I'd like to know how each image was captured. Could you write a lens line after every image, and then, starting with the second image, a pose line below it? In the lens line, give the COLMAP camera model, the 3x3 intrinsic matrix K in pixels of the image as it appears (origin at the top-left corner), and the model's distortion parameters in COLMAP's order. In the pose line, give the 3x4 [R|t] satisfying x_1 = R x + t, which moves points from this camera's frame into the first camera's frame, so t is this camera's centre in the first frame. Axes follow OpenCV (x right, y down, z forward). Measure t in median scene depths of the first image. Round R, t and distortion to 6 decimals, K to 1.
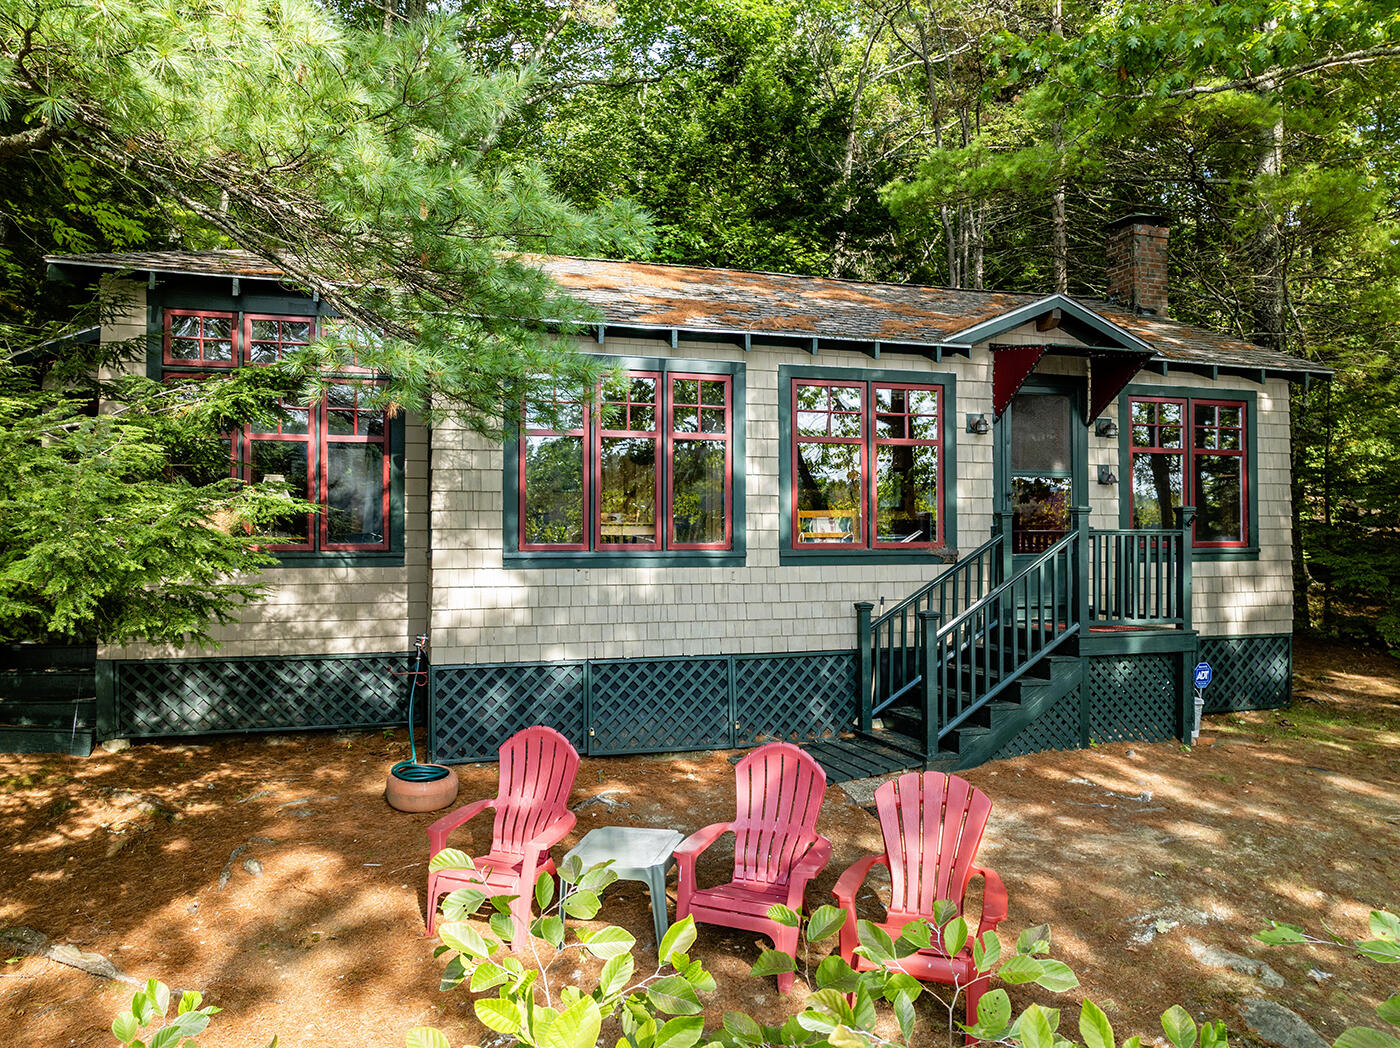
lens RADIAL K [[992.4, 0, 700.0], [0, 992.4, 524.0], [0, 0, 1]] dist [-0.085656, 0.003727]
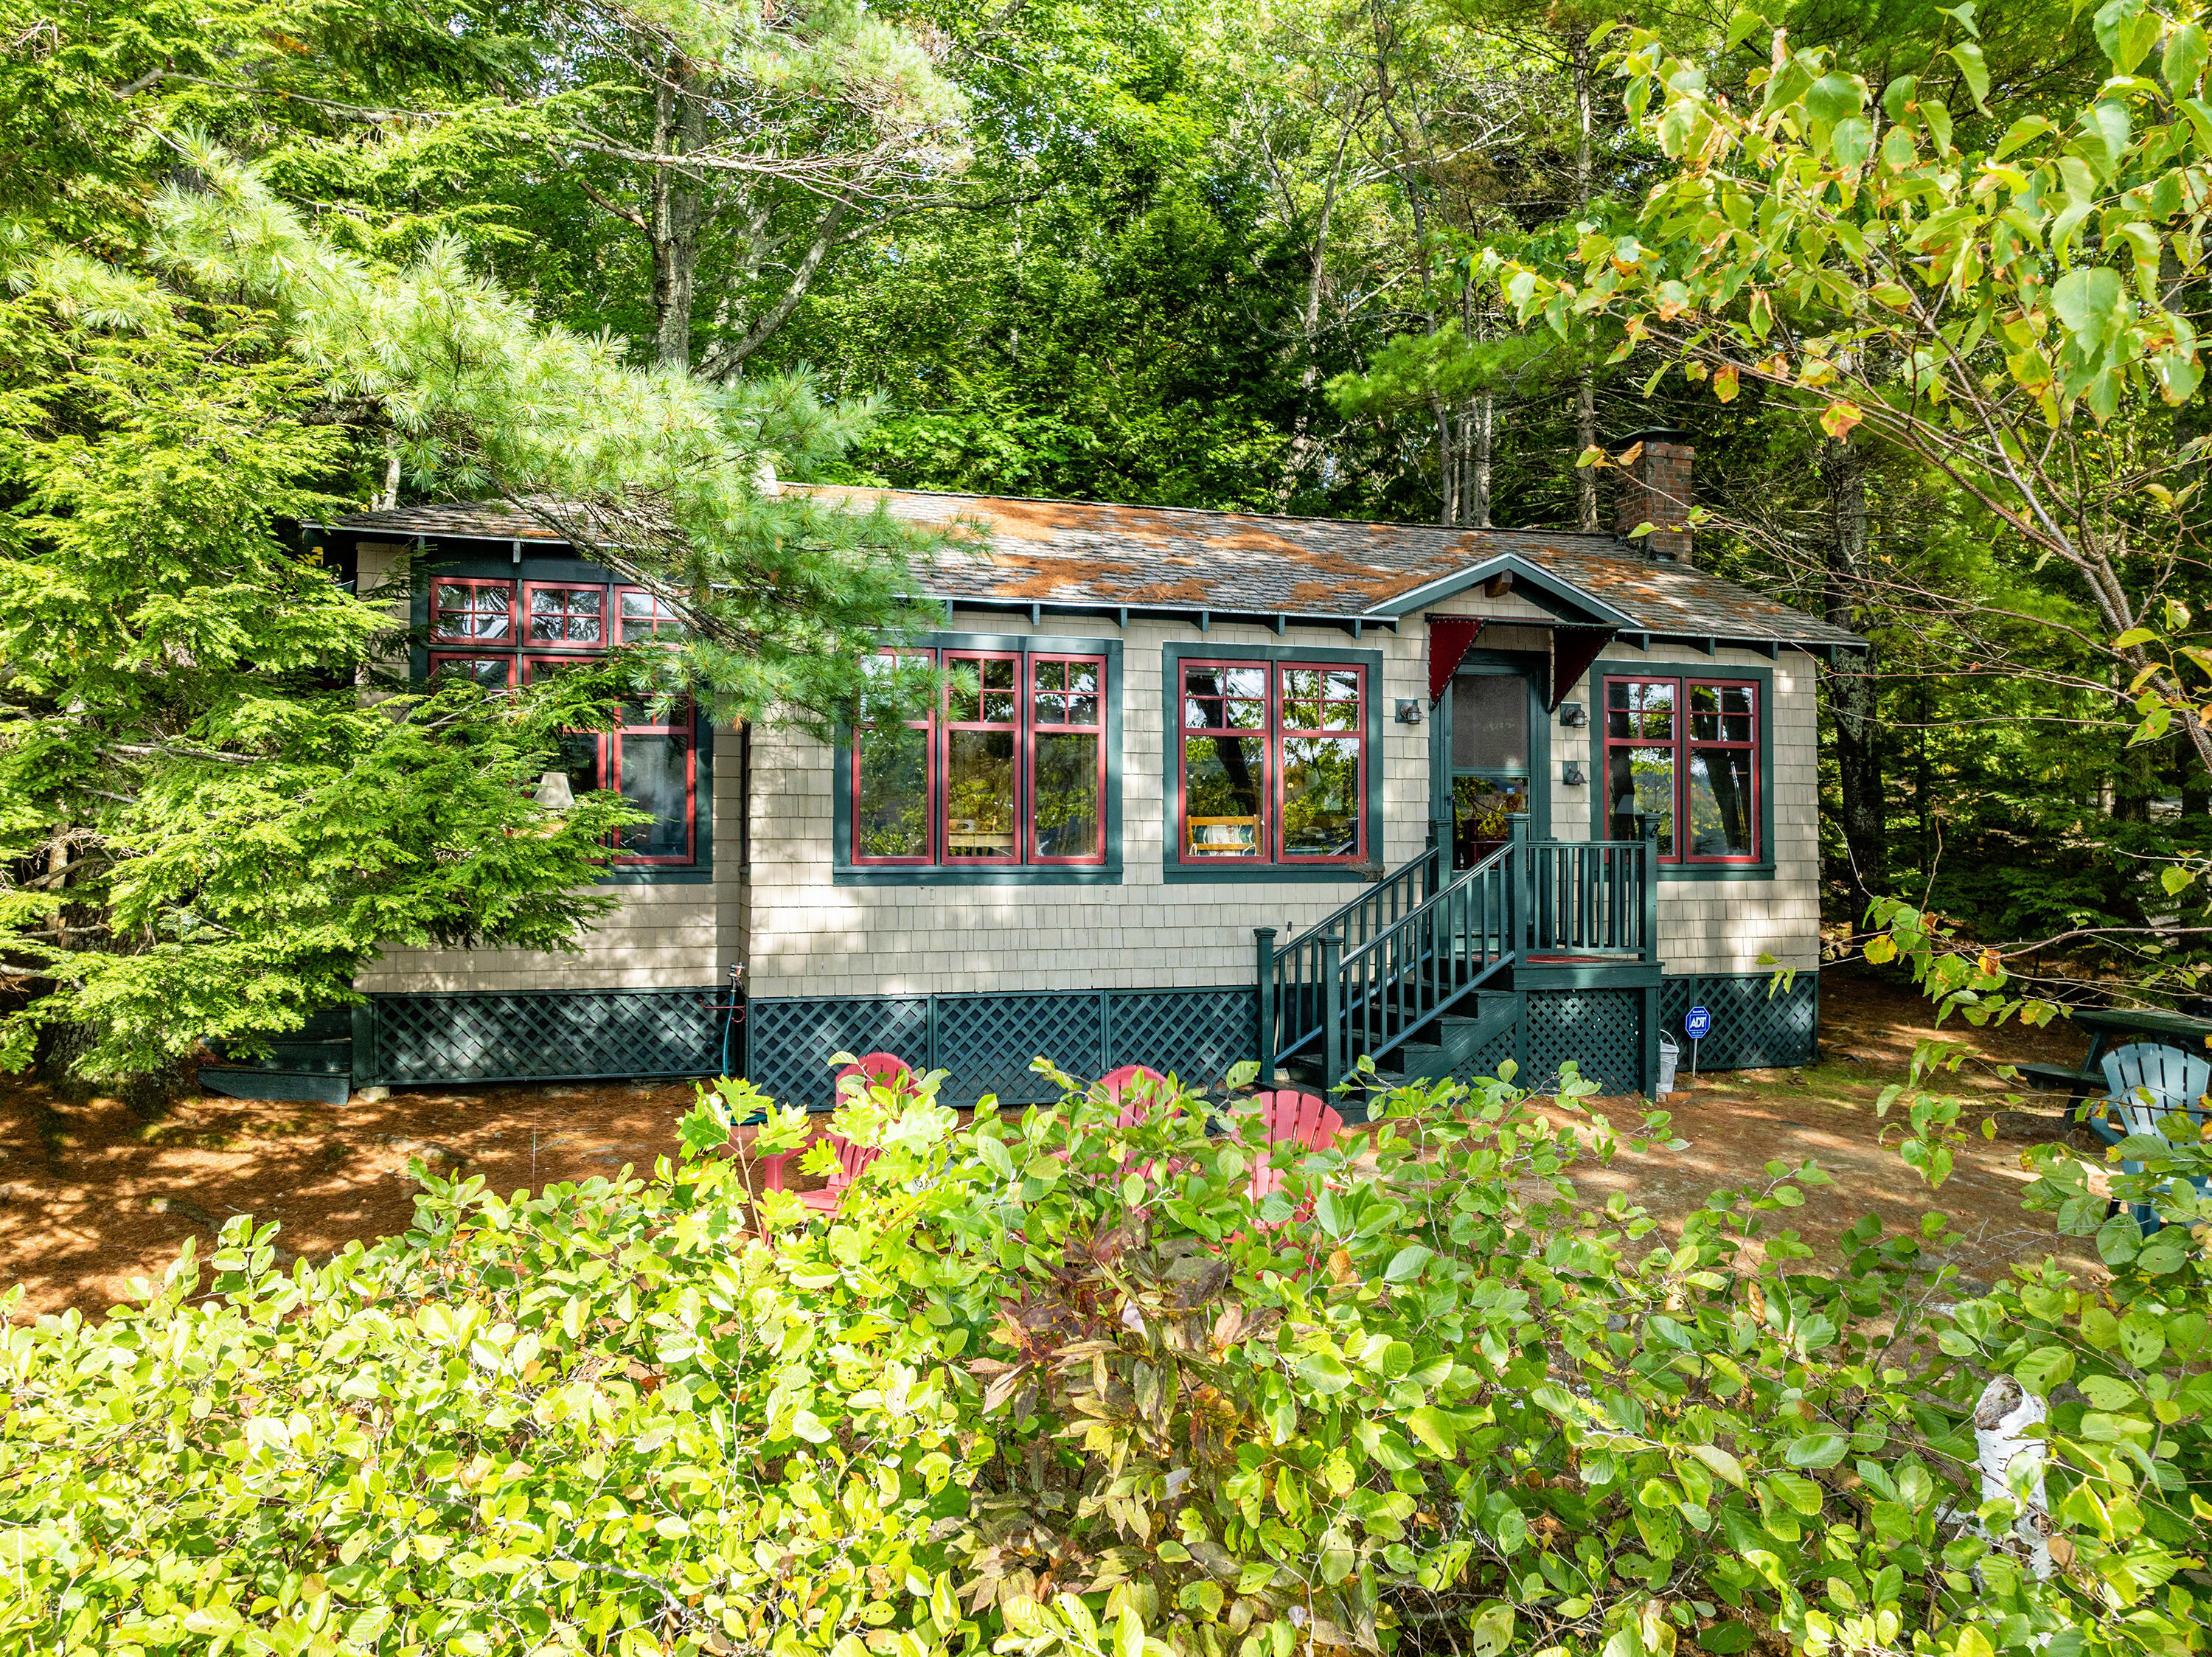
lens RADIAL K [[1530.6, 0, 1122.7], [0, 1530.6, 838.5], [0, 0, 1]] dist [-0.094550, -0.001585]
pose [[0.999959, 0.002219, 0.008731, 0.034905], [-0.002282, 0.999972, 0.007148, -0.004903], [-0.008715, -0.007168, 0.999936, -0.286376]]
